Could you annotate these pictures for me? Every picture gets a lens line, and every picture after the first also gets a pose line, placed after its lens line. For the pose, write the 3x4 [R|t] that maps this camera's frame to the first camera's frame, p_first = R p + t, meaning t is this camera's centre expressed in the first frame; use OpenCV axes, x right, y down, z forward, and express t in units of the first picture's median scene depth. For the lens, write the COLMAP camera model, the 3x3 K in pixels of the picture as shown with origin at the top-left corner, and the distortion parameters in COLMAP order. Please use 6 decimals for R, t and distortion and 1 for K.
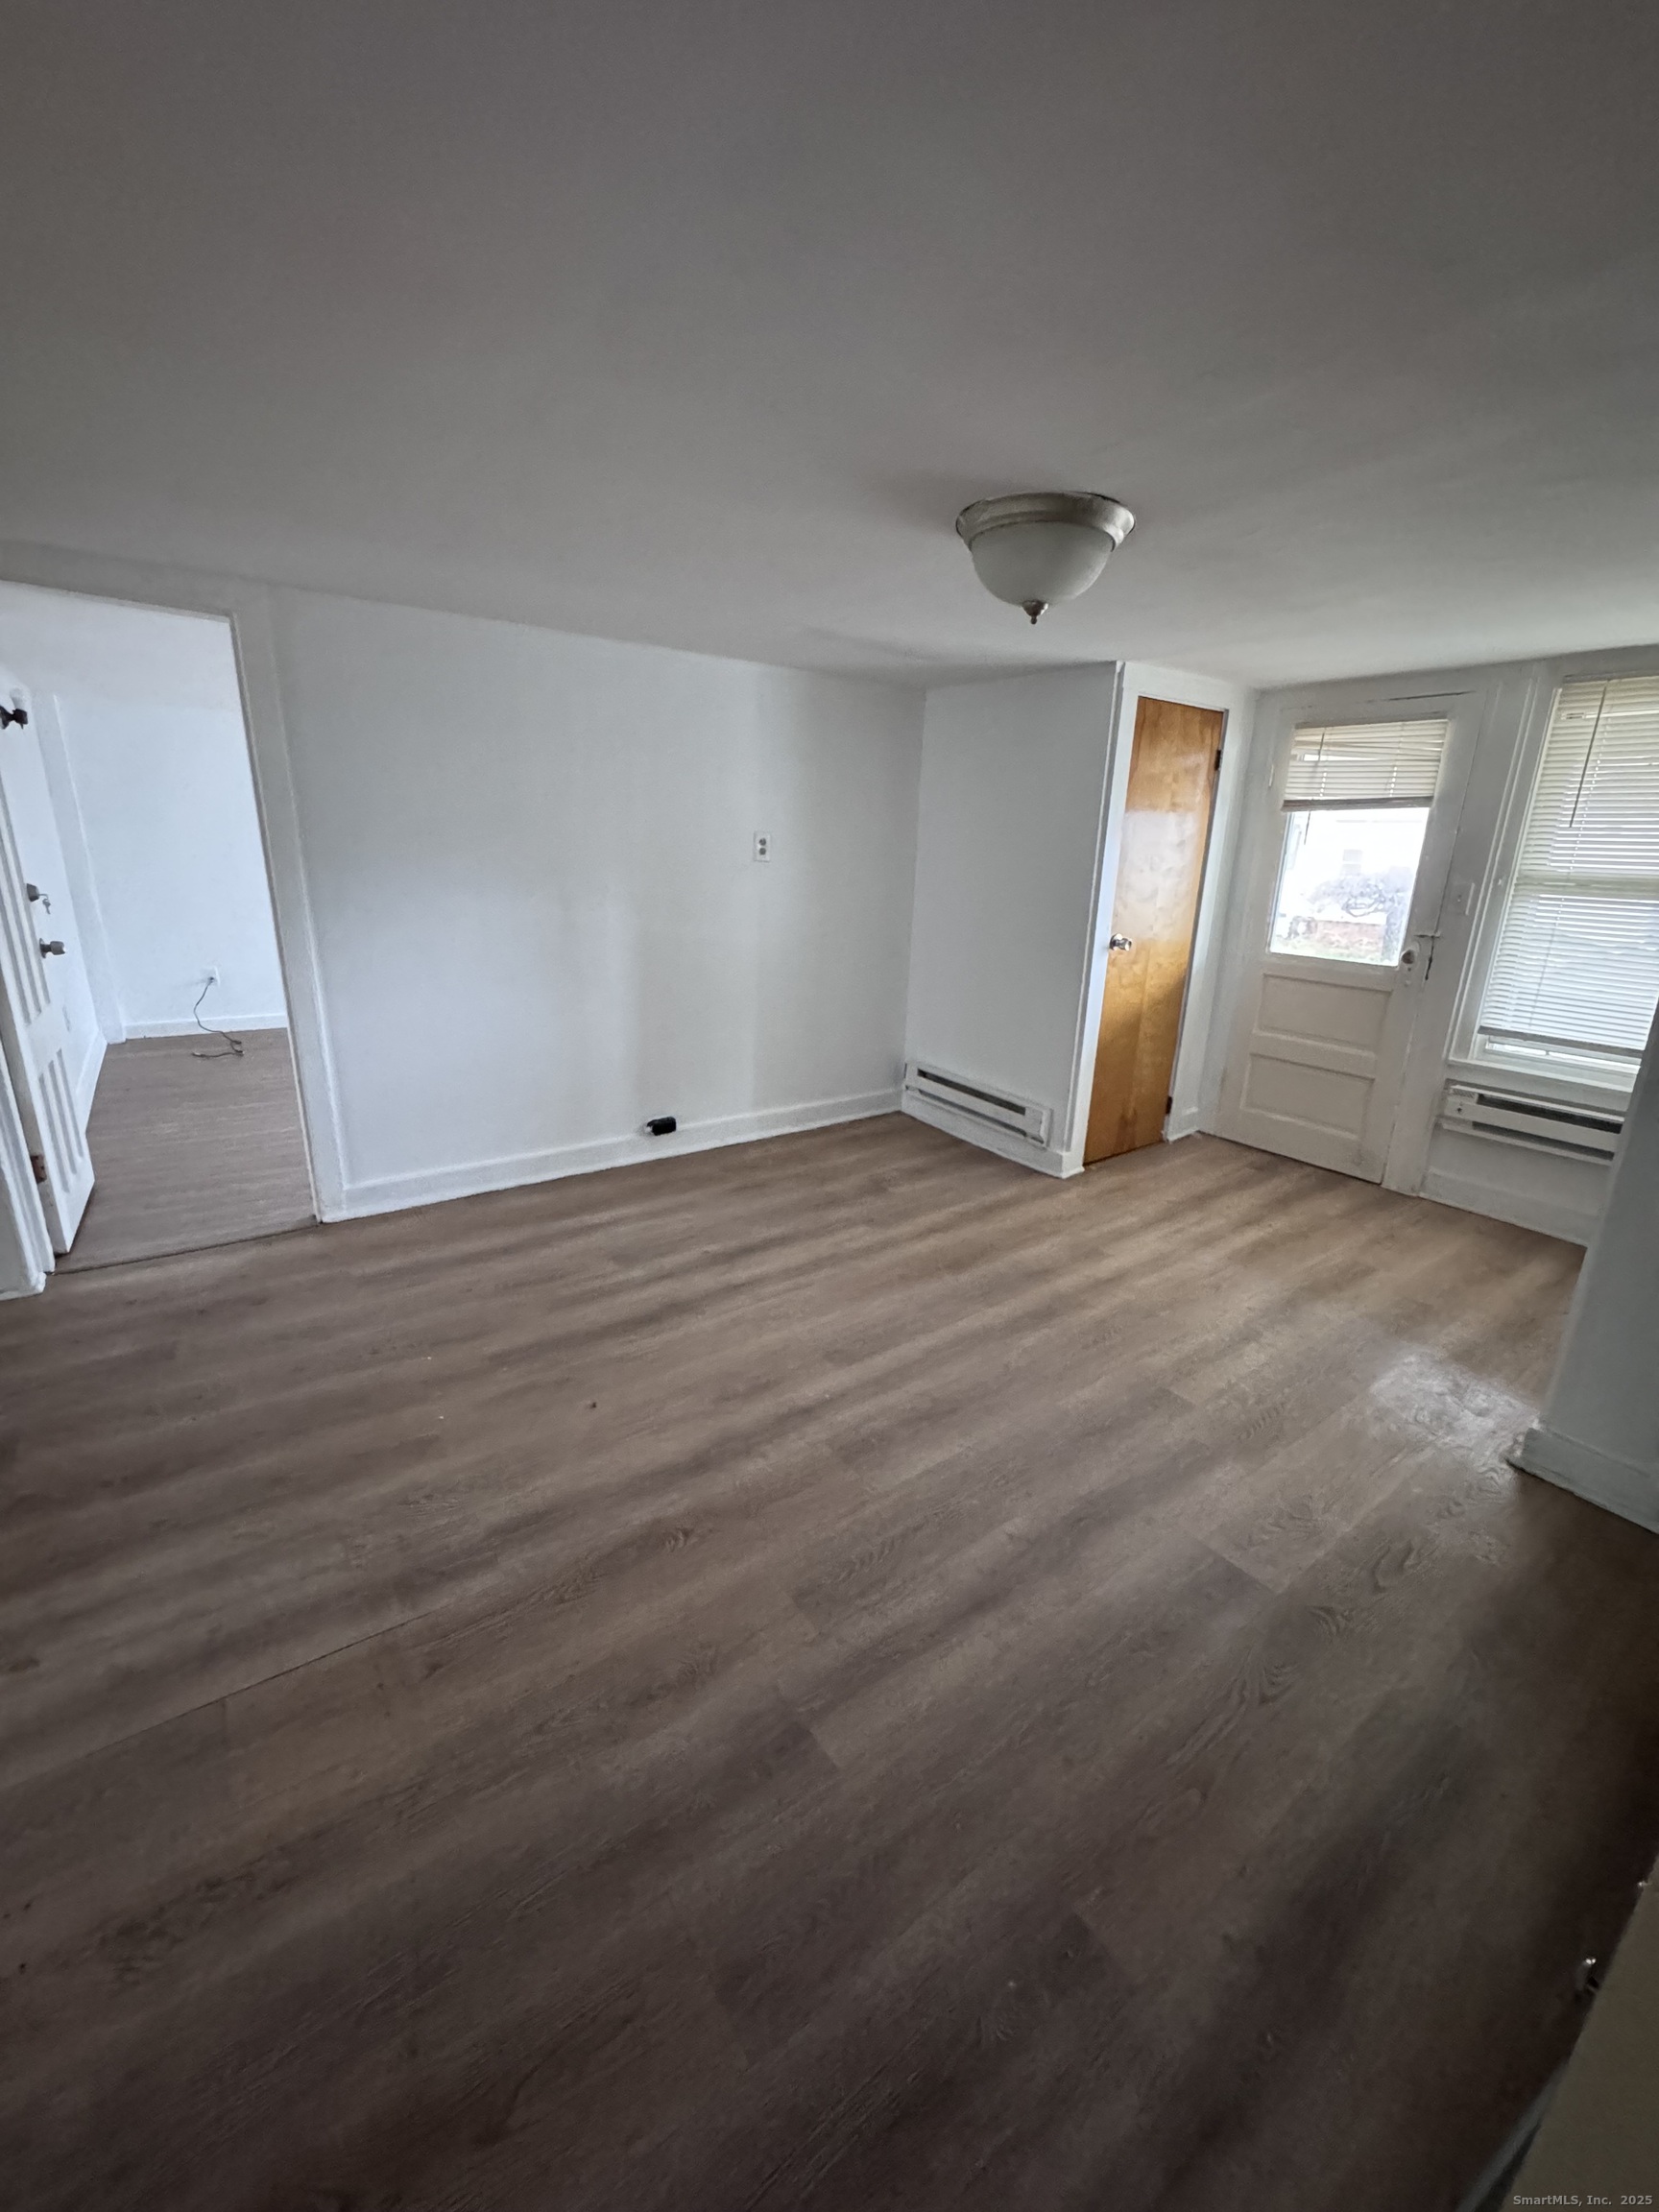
lens RADIAL K [[891.7, 0, 829.5], [0, 891.7, 1106.0], [0, 0, 1]] dist [0.001170, 0.000029]
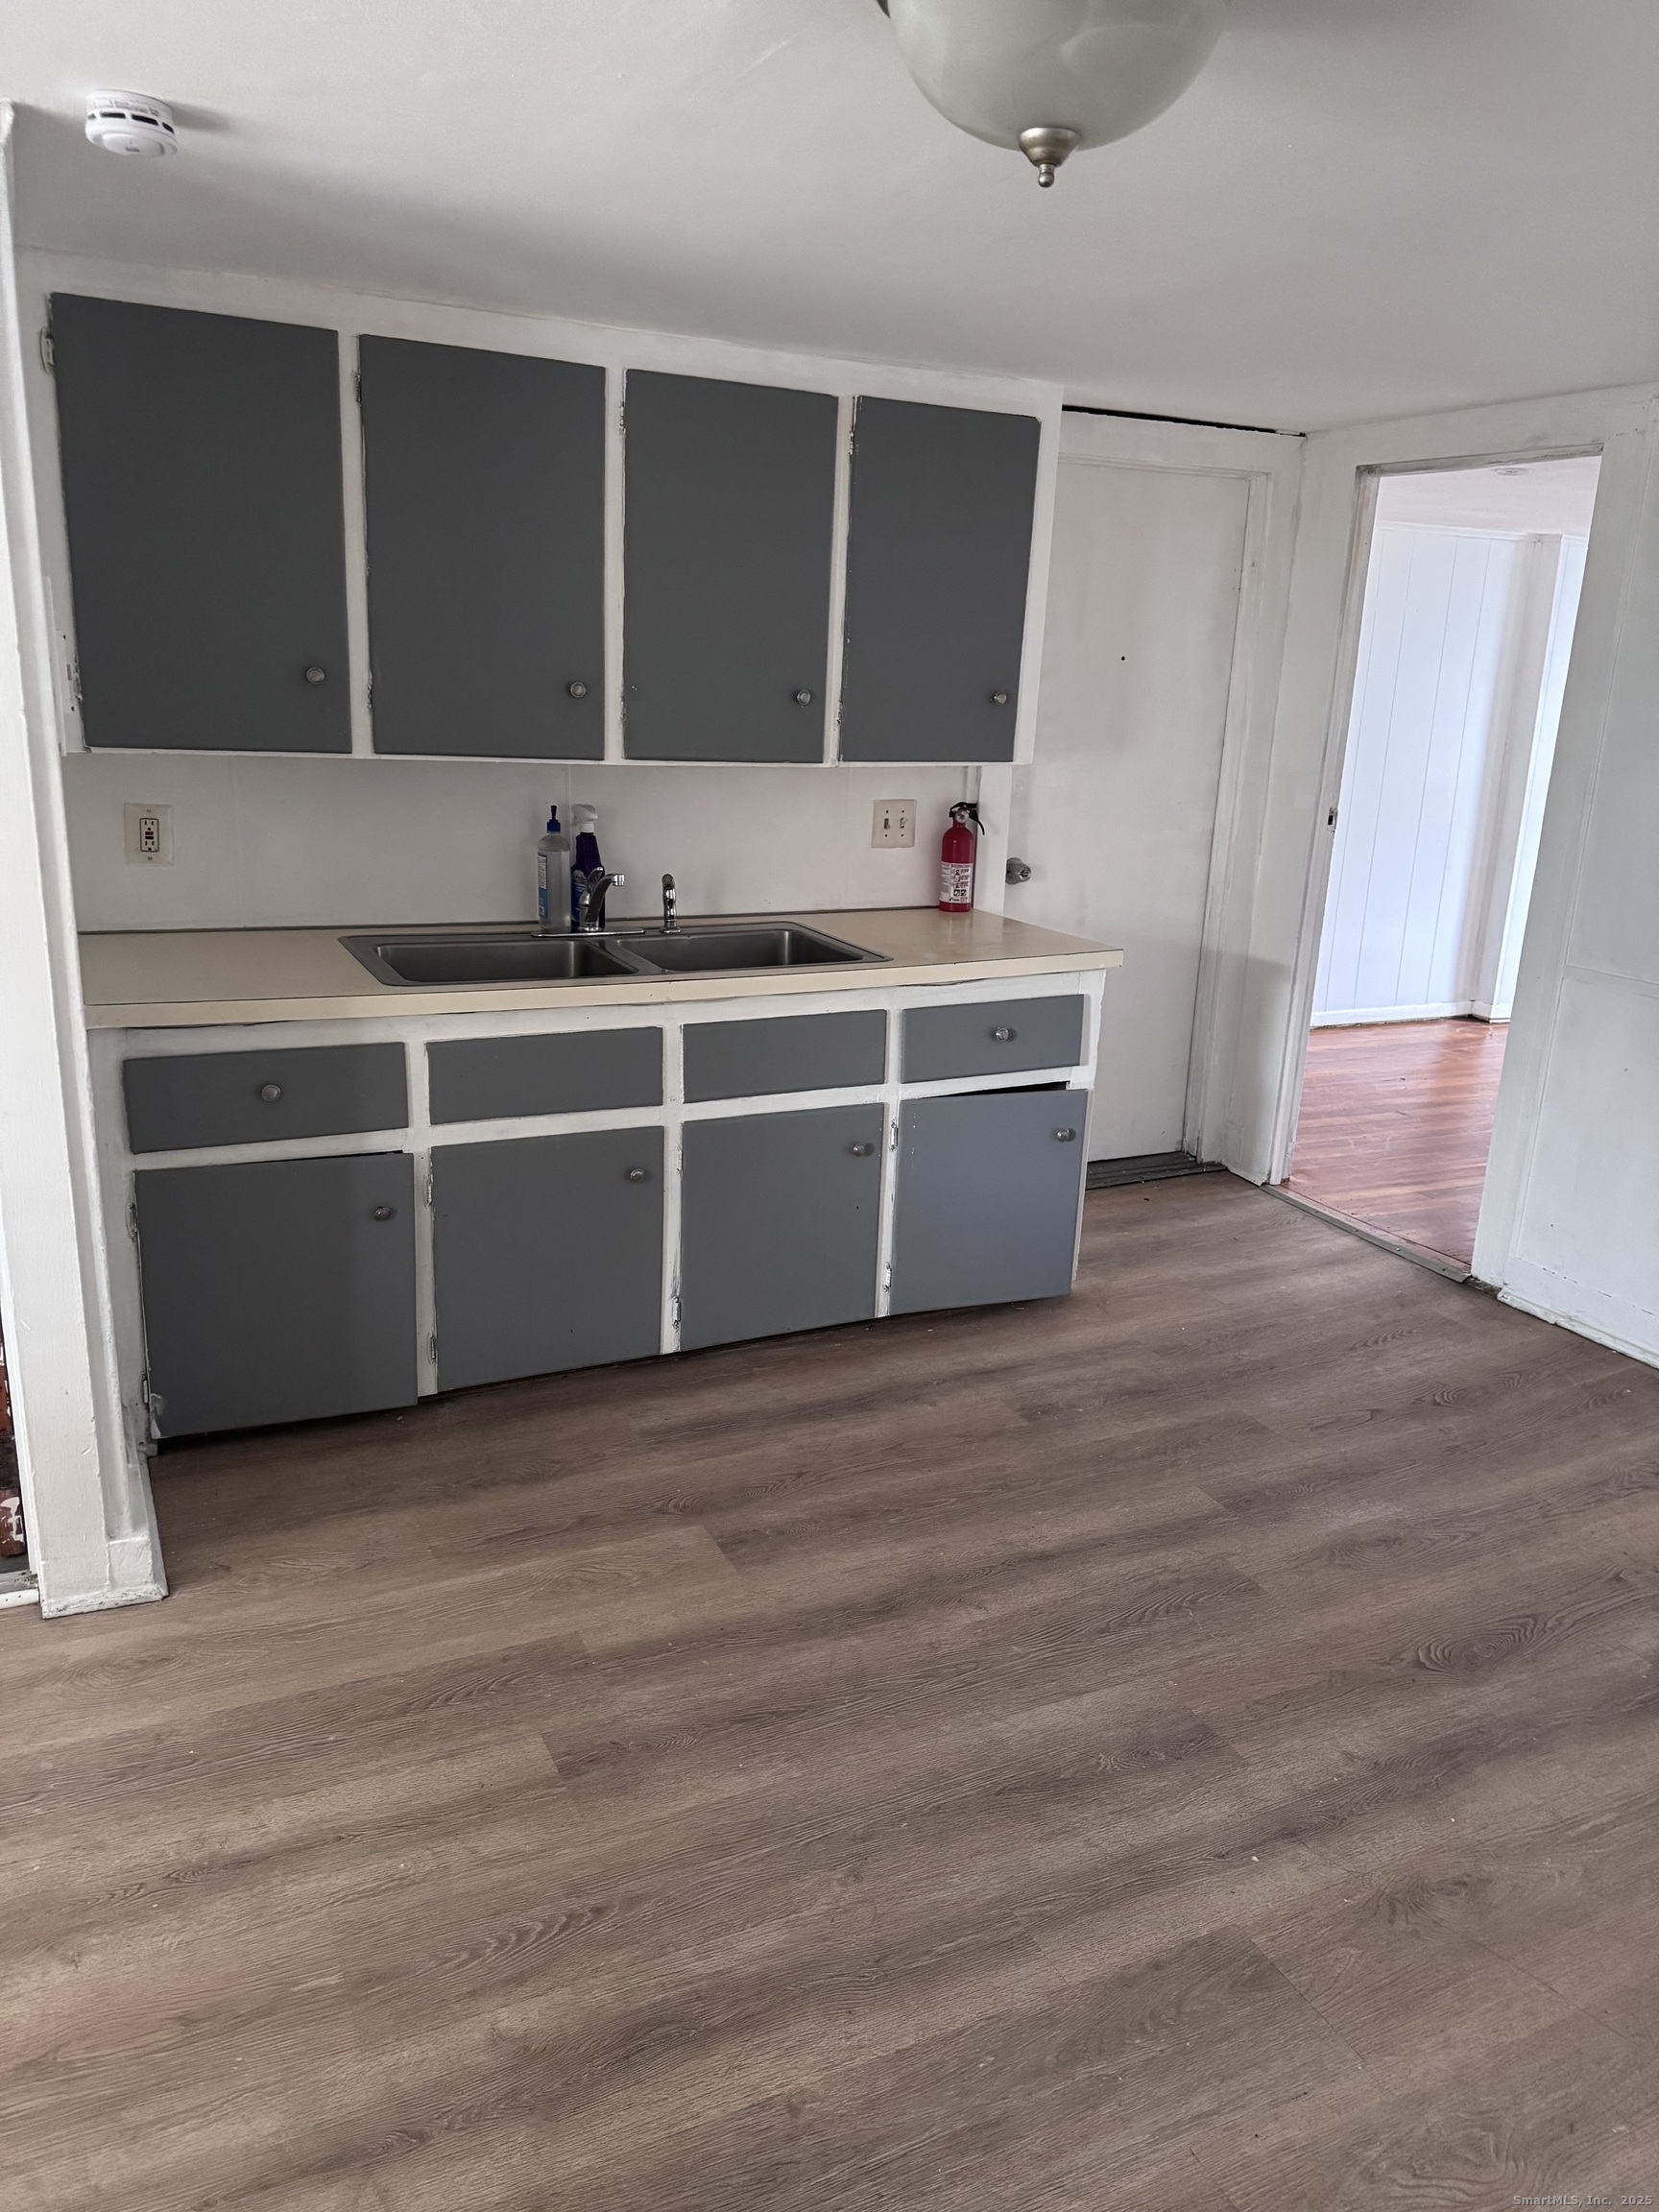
lens RADIAL K [[1556.4, 0, 829.5], [0, 1556.4, 1106.0], [0, 0, 1]] dist [-0.003567, -0.003413]
pose [[-0.982635, -0.113079, 0.147109, 0.152090], [-0.017418, 0.845552, 0.533609, -0.488626], [-0.184728, 0.521781, -0.832839, 1.582377]]
